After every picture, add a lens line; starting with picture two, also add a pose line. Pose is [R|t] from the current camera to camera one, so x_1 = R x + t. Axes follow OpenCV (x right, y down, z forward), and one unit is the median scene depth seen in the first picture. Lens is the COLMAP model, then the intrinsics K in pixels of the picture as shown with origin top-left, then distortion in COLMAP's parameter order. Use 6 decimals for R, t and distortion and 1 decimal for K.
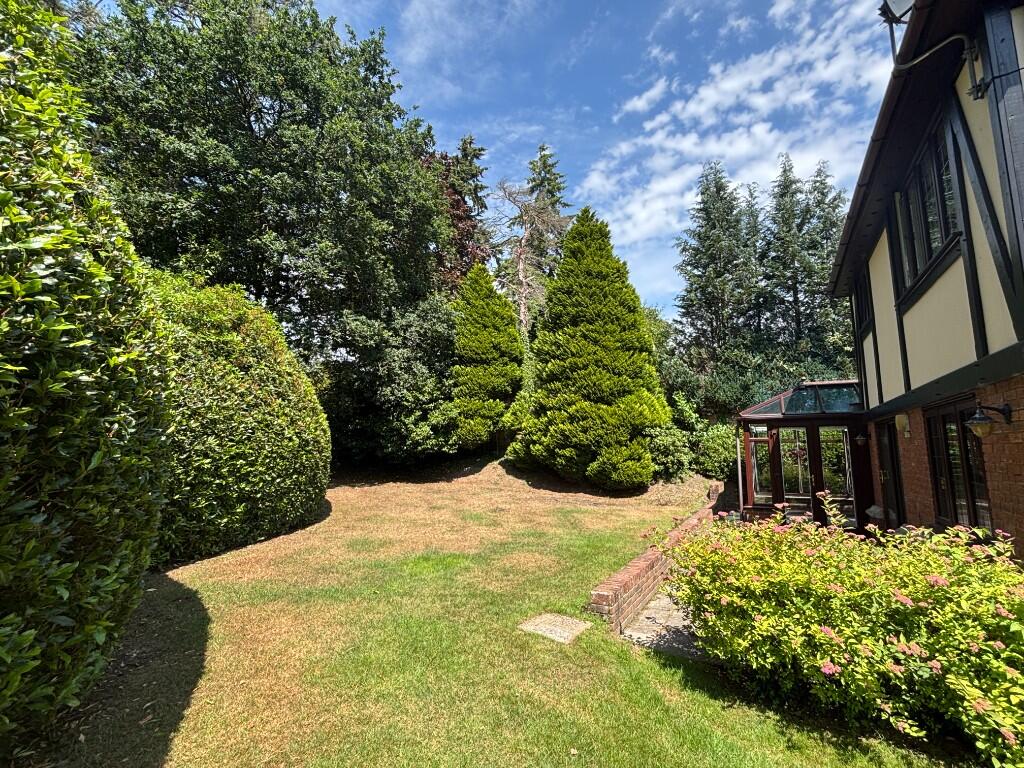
lens RADIAL K [[479.0, 0, 511.3], [0, 479.0, 383.4], [0, 0, 1]] dist [0.001567, -0.000239]
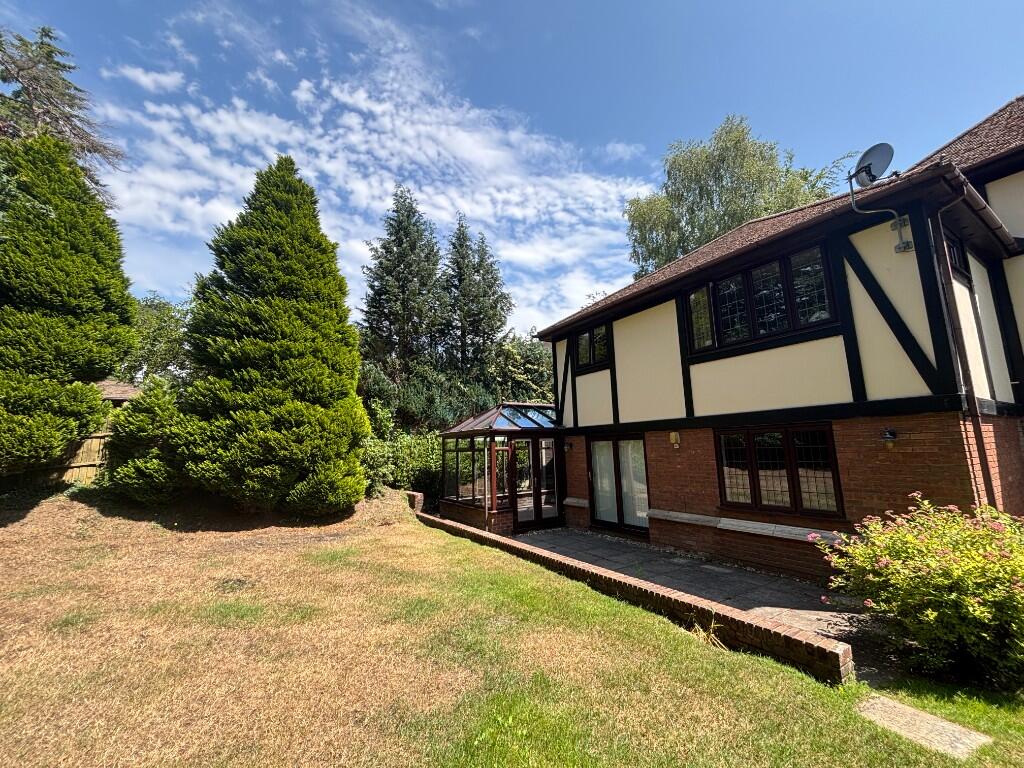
lens RADIAL K [[411.5, 0, 511.5], [0, 411.5, 383.2], [0, 0, 1]] dist [-0.003220, -0.001084]
pose [[0.477584, 0.127288, 0.869316, -0.243998], [-0.089627, 0.991346, -0.095917, 0.041339], [-0.874002, -0.032106, 0.484860, 0.392247]]
